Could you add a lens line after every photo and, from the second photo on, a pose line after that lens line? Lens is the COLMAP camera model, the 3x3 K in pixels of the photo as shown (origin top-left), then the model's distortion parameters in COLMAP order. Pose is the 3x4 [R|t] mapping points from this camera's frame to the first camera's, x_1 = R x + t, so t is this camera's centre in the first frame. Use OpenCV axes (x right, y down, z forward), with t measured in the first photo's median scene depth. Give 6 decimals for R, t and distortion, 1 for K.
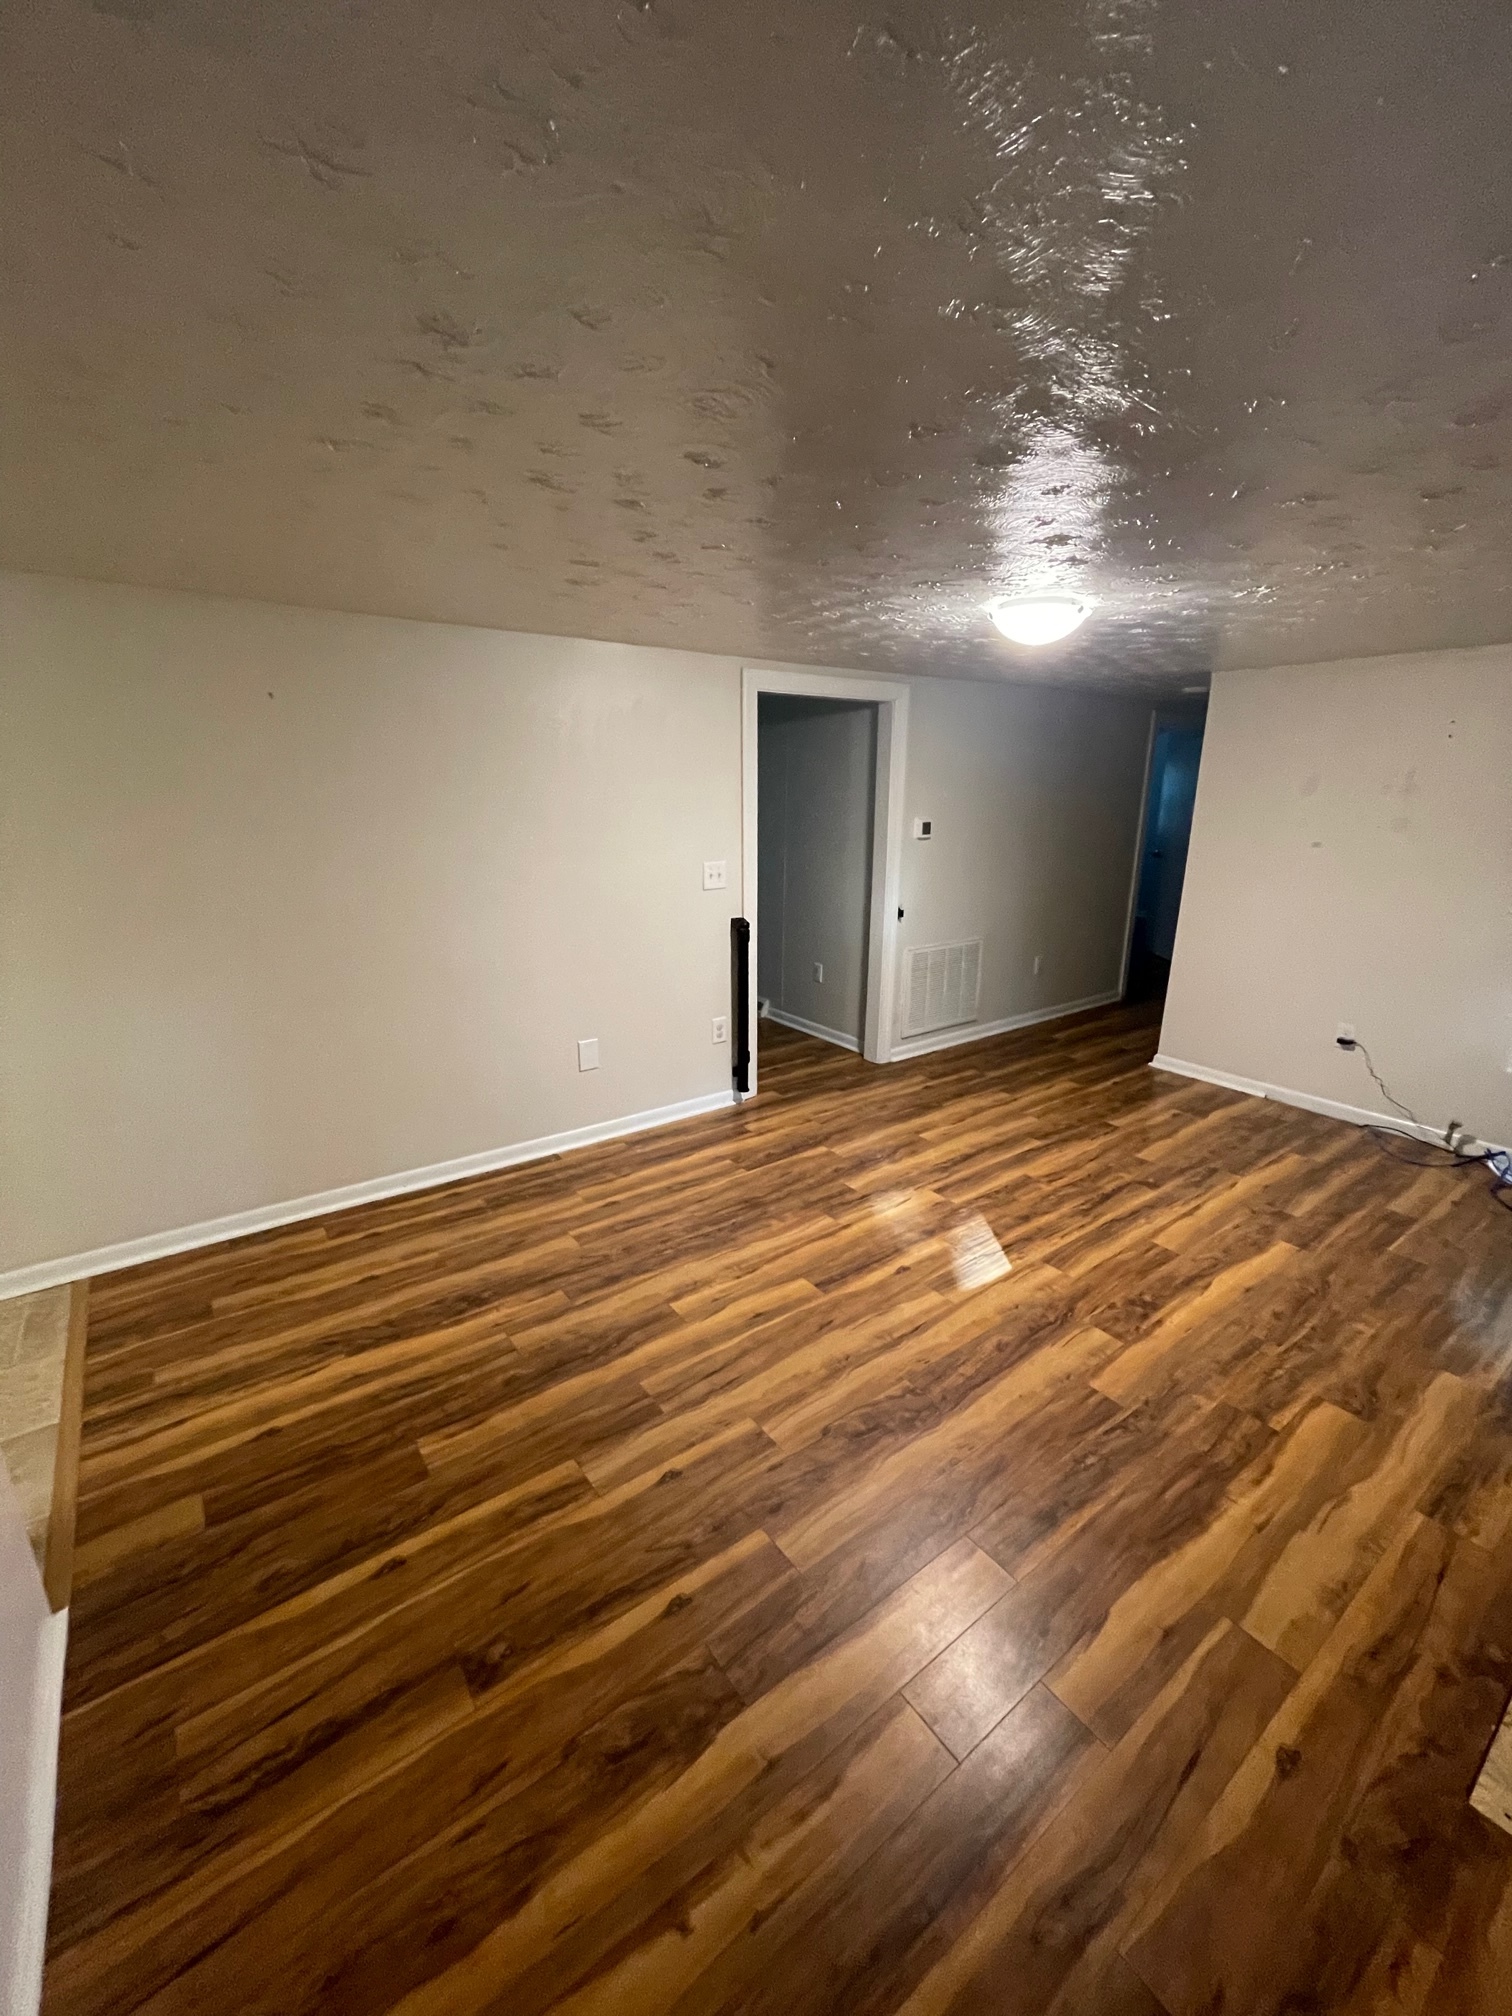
lens RADIAL K [[815.8, 0, 750.7], [0, 815.8, 1008.6], [0, 0, 1]] dist [-0.002538, 0.000250]
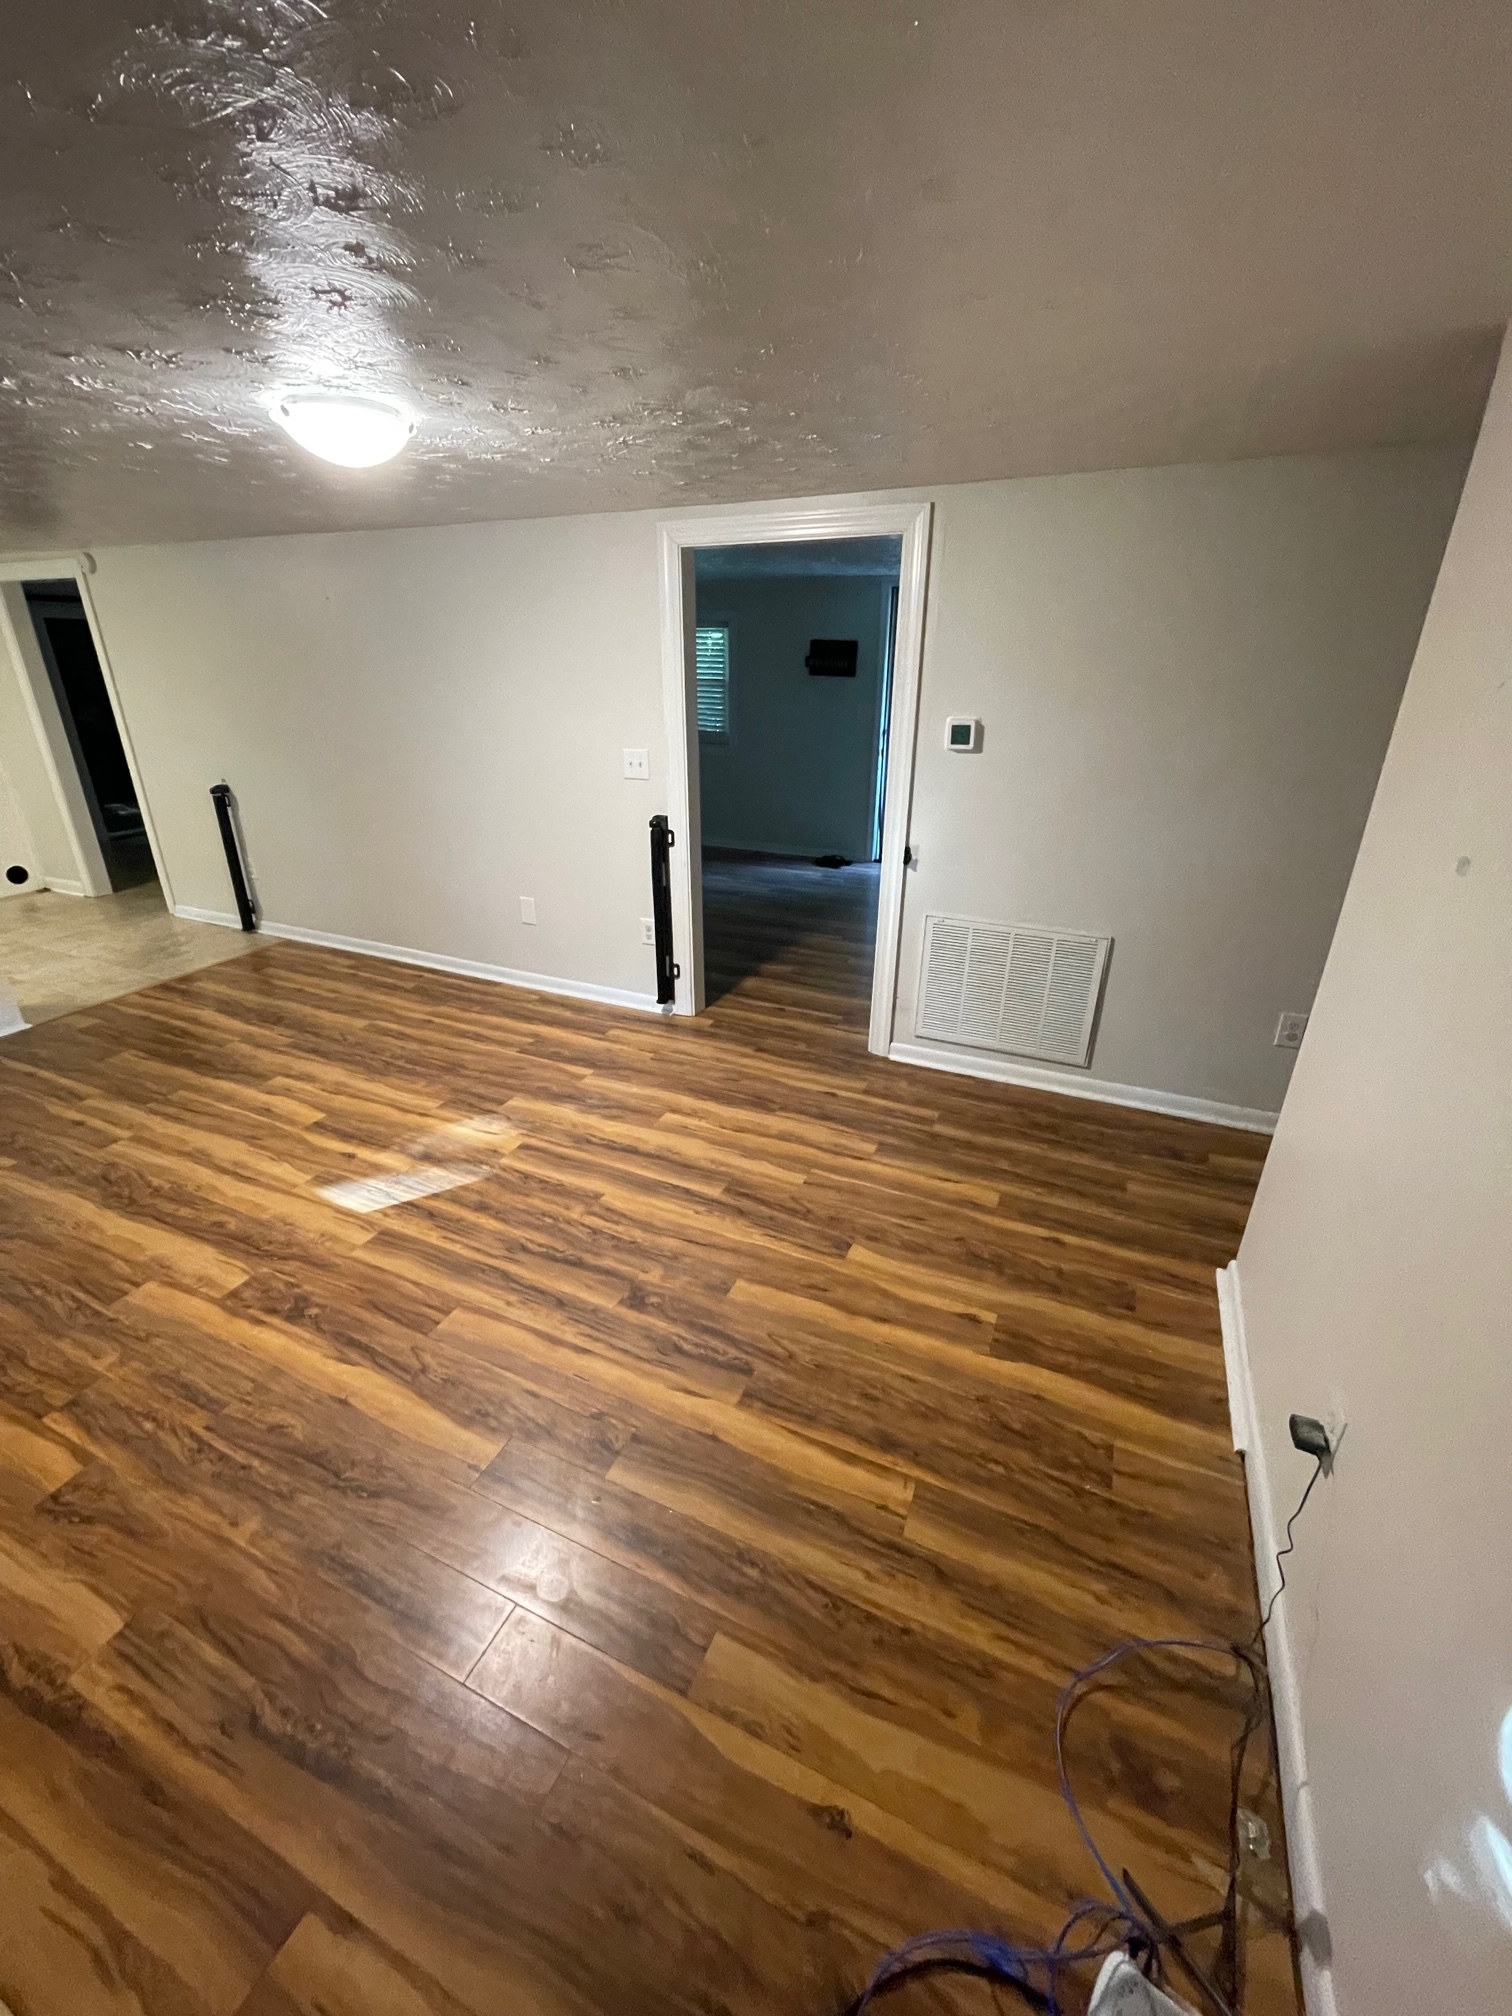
lens RADIAL K [[815.8, 0, 754.5], [0, 815.8, 1007.9], [0, 0, 1]] dist [-0.002538, 0.000250]
pose [[0.484366, 0.338682, -0.806650, 1.031672], [-0.235990, 0.938429, 0.252307, -0.200498], [0.842436, 0.068152, 0.534469, 0.747674]]
